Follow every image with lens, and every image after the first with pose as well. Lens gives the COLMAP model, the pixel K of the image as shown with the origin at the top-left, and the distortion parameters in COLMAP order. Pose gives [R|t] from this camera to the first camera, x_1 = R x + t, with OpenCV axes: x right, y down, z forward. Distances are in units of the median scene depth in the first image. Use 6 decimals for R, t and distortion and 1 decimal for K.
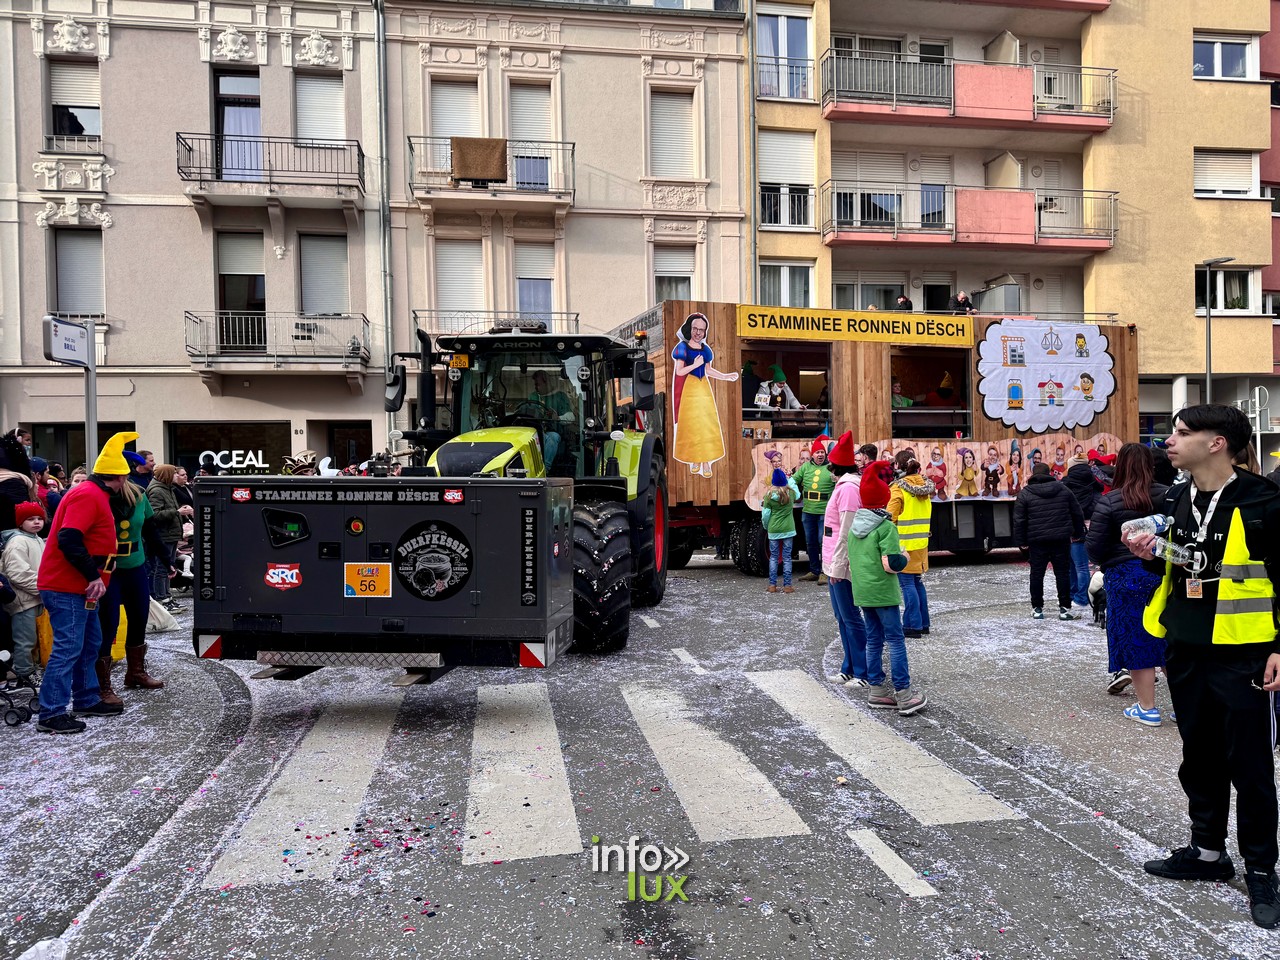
lens RADIAL K [[899.9, 0, 640.0], [0, 899.9, 480.0], [0, 0, 1]] dist [0.069546, -0.072043]
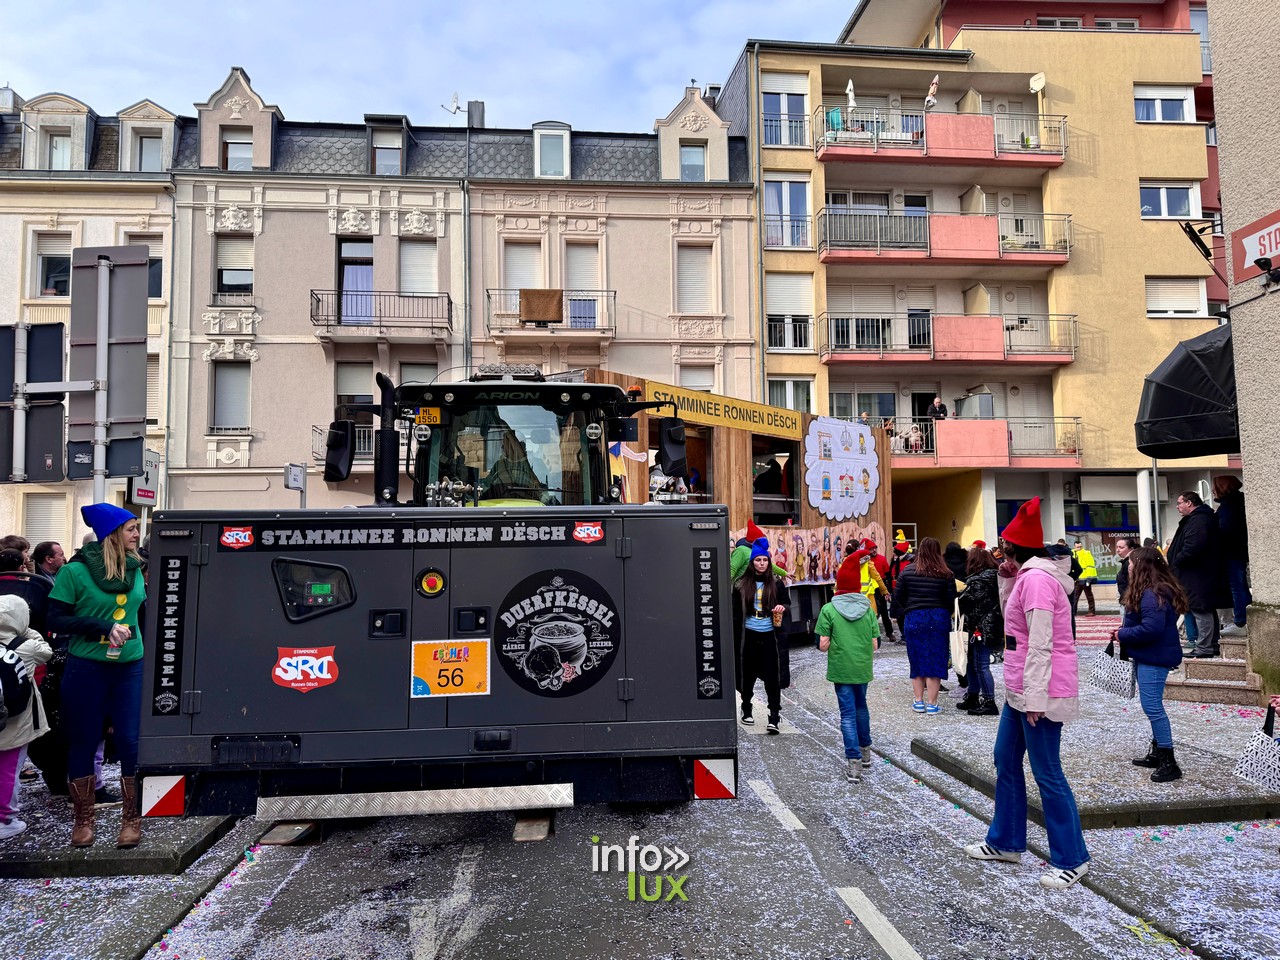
lens RADIAL K [[899.9, 0, 640.0], [0, 899.9, 480.0], [0, 0, 1]] dist [0.069546, -0.072043]
pose [[0.998696, -0.001445, -0.051023, 0.023261], [-0.003074, 0.996083, -0.088370, 0.002857], [0.050951, 0.088412, 0.994780, -0.211075]]
